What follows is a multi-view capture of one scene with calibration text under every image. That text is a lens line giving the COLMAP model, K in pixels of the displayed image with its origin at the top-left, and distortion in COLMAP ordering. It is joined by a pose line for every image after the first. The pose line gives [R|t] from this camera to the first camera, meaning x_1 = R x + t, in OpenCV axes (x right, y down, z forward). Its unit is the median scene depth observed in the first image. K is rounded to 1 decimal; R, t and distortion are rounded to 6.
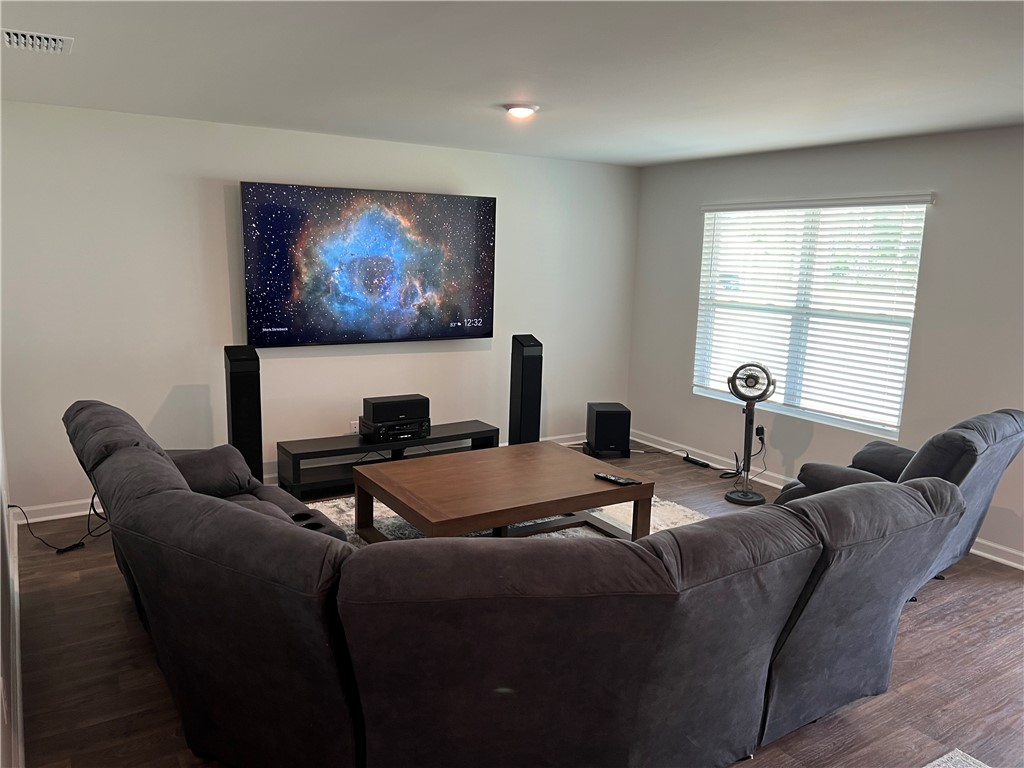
lens RADIAL K [[771.8, 0, 515.2], [0, 771.8, 386.4], [0, 0, 1]] dist [0.027539, -0.024487]
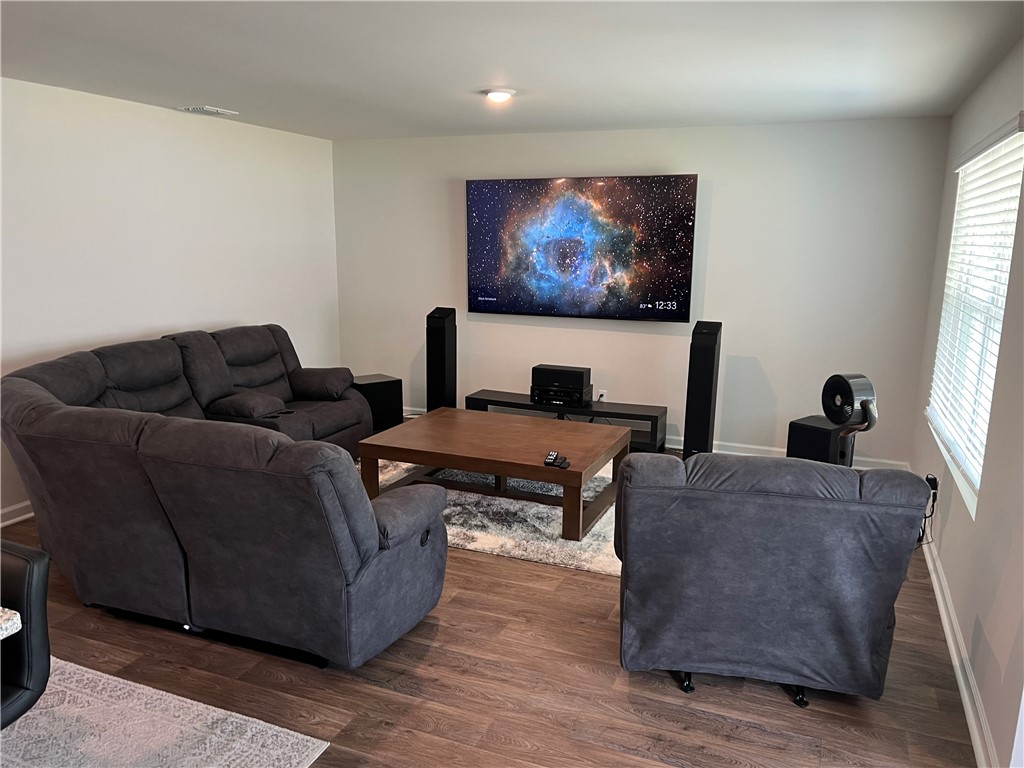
lens RADIAL K [[771.8, 0, 515.8], [0, 771.8, 386.2], [0, 0, 1]] dist [0.027539, -0.024487]
pose [[0.575949, 0.132073, -0.806746, 0.683240], [-0.136503, 0.988545, 0.064384, -0.020175], [0.806009, 0.073041, 0.587380, 0.303884]]
